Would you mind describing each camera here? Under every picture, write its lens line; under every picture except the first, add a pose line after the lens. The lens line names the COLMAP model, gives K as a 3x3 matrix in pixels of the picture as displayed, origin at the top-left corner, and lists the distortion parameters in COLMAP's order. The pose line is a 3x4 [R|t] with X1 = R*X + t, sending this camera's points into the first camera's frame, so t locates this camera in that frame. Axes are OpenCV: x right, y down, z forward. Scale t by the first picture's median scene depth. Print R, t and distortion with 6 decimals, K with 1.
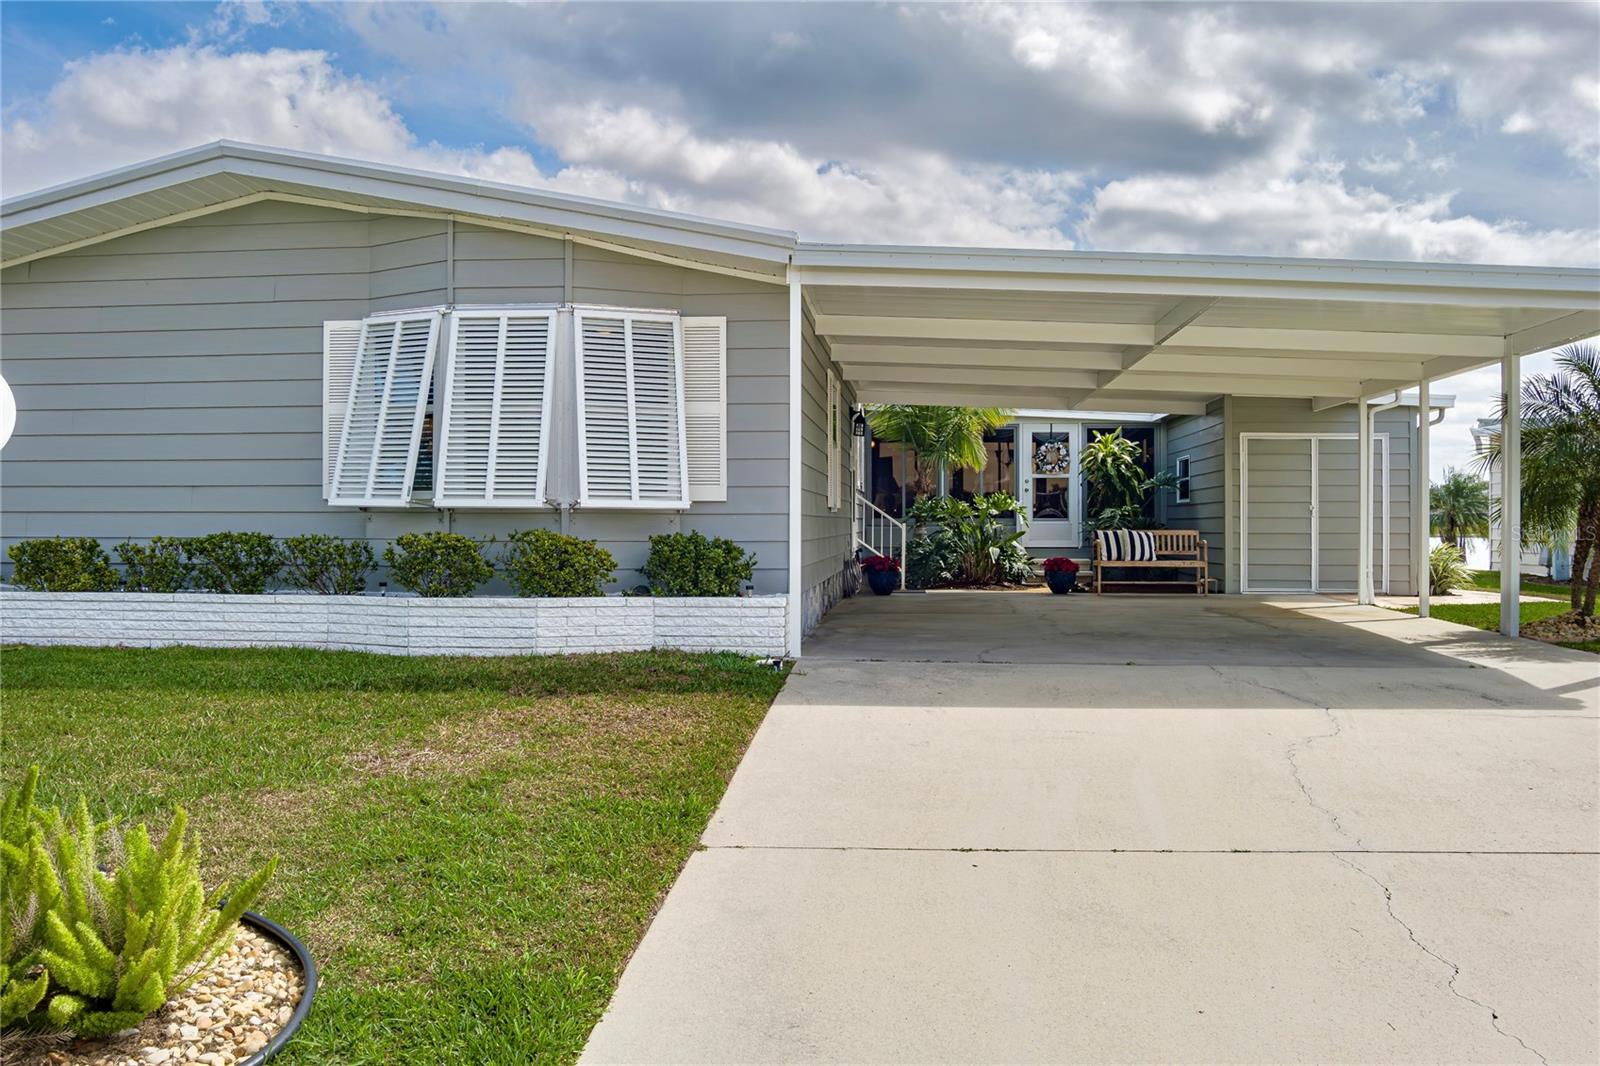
lens RADIAL K [[1301.7, 0, 795.3], [0, 1301.7, 610.0], [0, 0, 1]] dist [-0.048697, -0.007256]
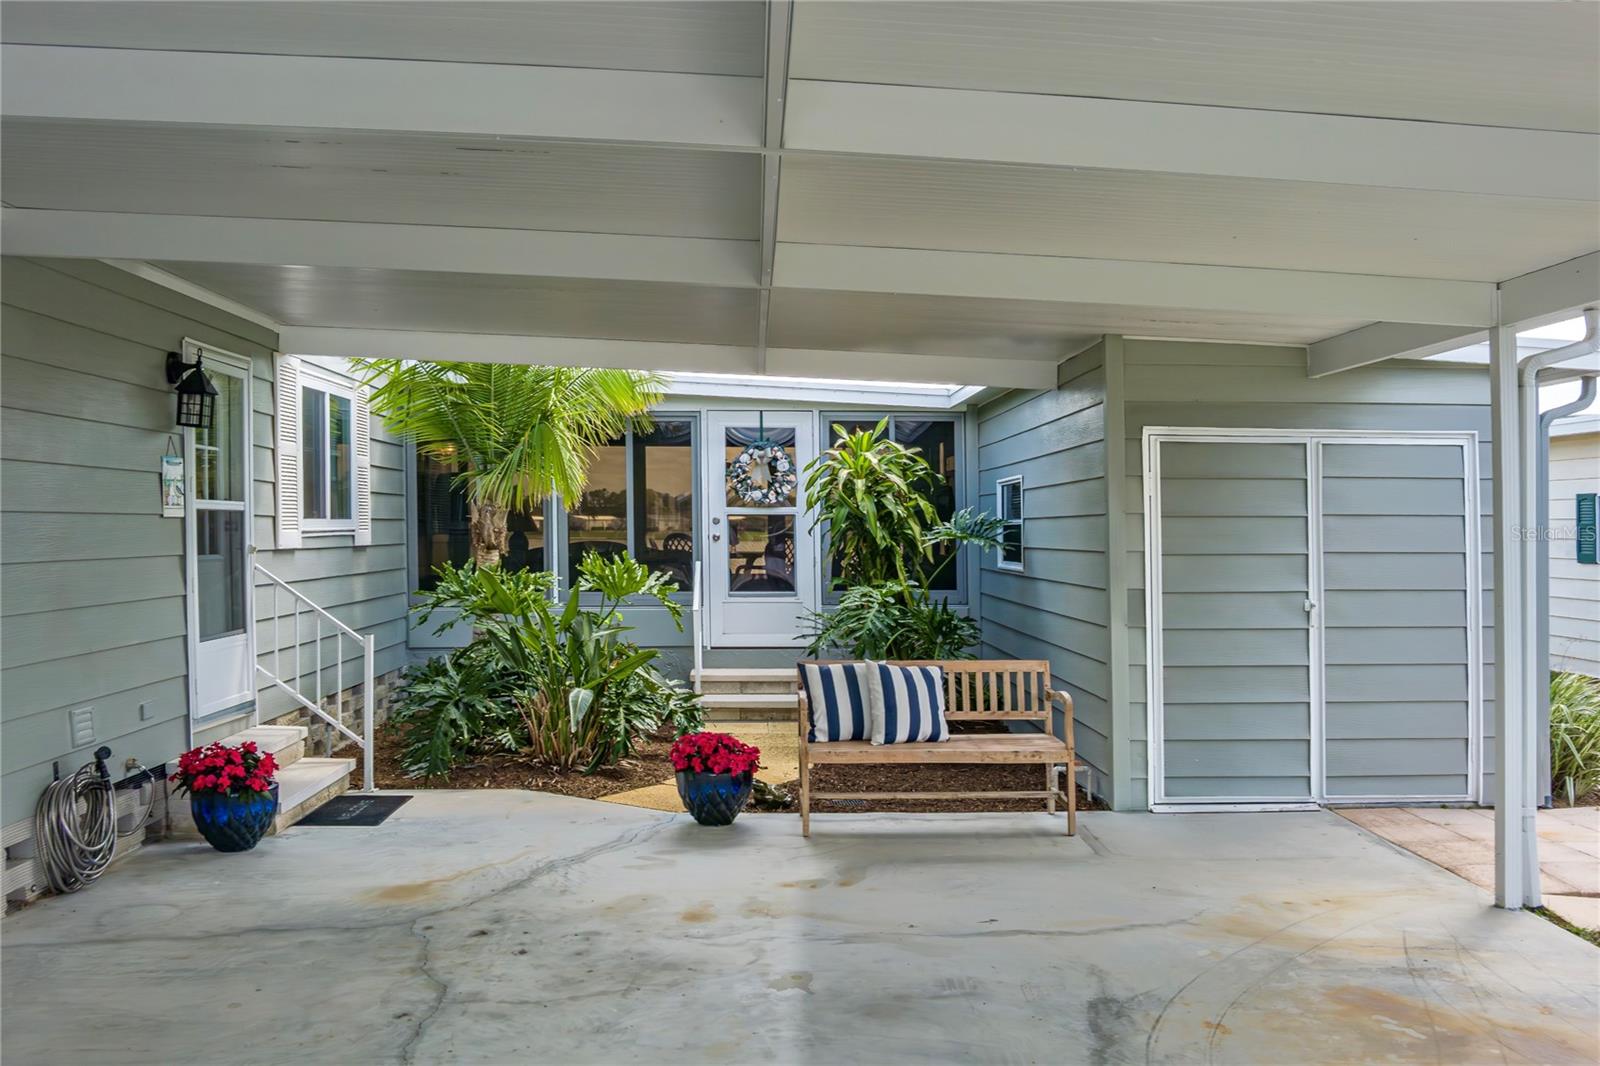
lens RADIAL K [[1296.7, 0, 800.0], [0, 1296.7, 533.0], [0, 0, 1]] dist [-0.059720, -0.006921]
pose [[0.991443, 0.001040, 0.130537, 0.178296], [0.007063, 0.998076, -0.061595, -0.077168], [-0.130350, 0.061990, 0.989528, 0.598398]]
